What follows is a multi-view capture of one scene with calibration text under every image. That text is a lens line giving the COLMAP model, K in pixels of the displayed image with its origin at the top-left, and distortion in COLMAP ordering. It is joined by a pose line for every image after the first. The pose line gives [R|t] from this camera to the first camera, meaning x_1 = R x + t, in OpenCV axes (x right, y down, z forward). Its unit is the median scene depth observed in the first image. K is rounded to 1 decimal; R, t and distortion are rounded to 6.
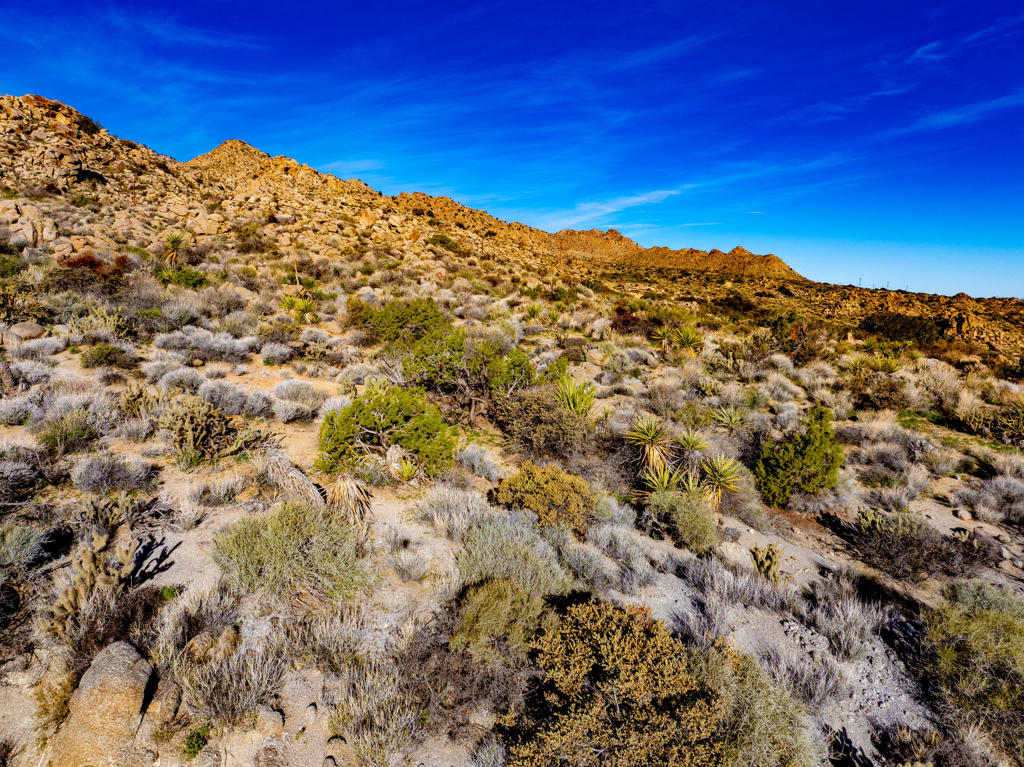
lens RADIAL K [[723.5, 0, 511.5], [0, 723.5, 383.7], [0, 0, 1]] dist [-0.031107, 0.005135]
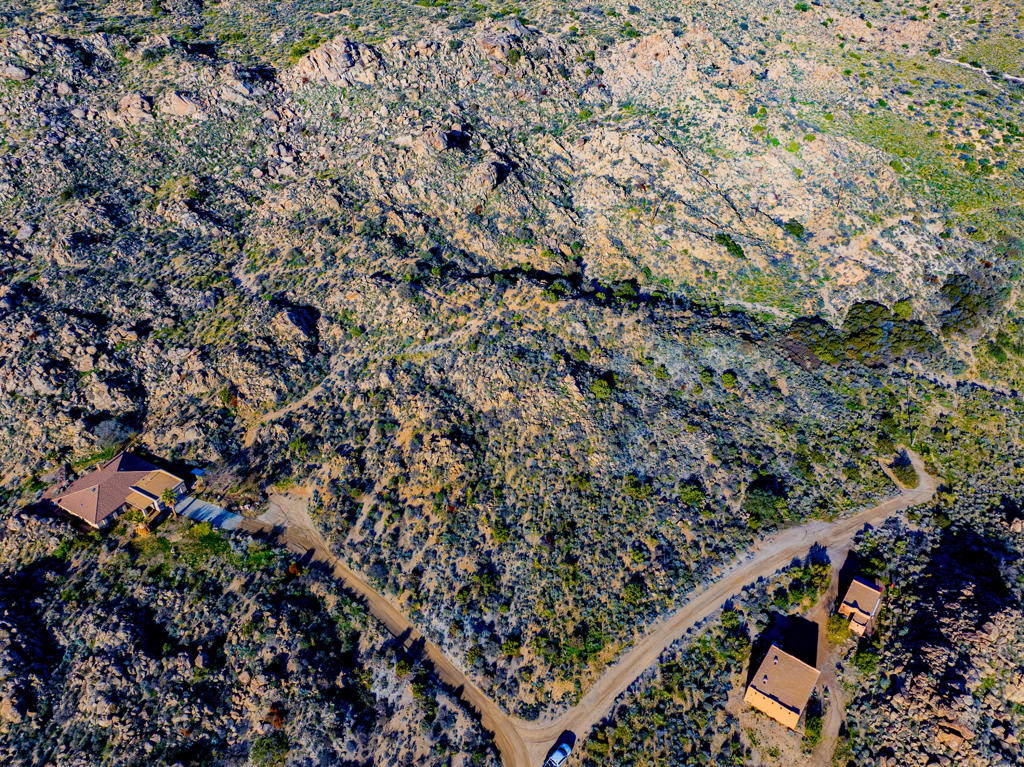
lens RADIAL K [[723.5, 0, 512.6], [0, 723.5, 383.1], [0, 0, 1]] dist [-0.031107, 0.005135]
pose [[0.832720, 0.321584, -0.450734, 0.281476], [-0.068646, 0.867728, 0.492276, -0.515149], [0.549422, -0.378987, 0.744650, -0.346008]]
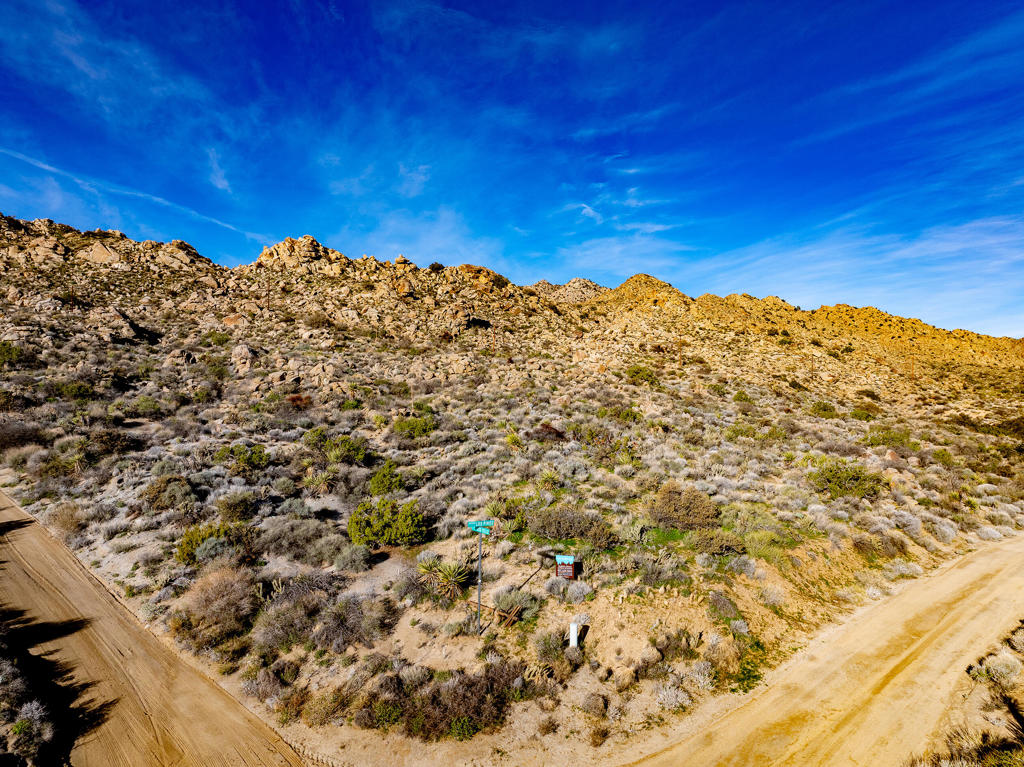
lens RADIAL K [[723.5, 0, 512.0], [0, 723.5, 385.5], [0, 0, 1]] dist [-0.031107, 0.005135]
pose [[0.833883, -0.013940, -0.551765, 0.163795], [-0.071779, 0.988452, -0.133453, 0.003887], [0.547254, 0.150889, 0.823253, -0.060632]]
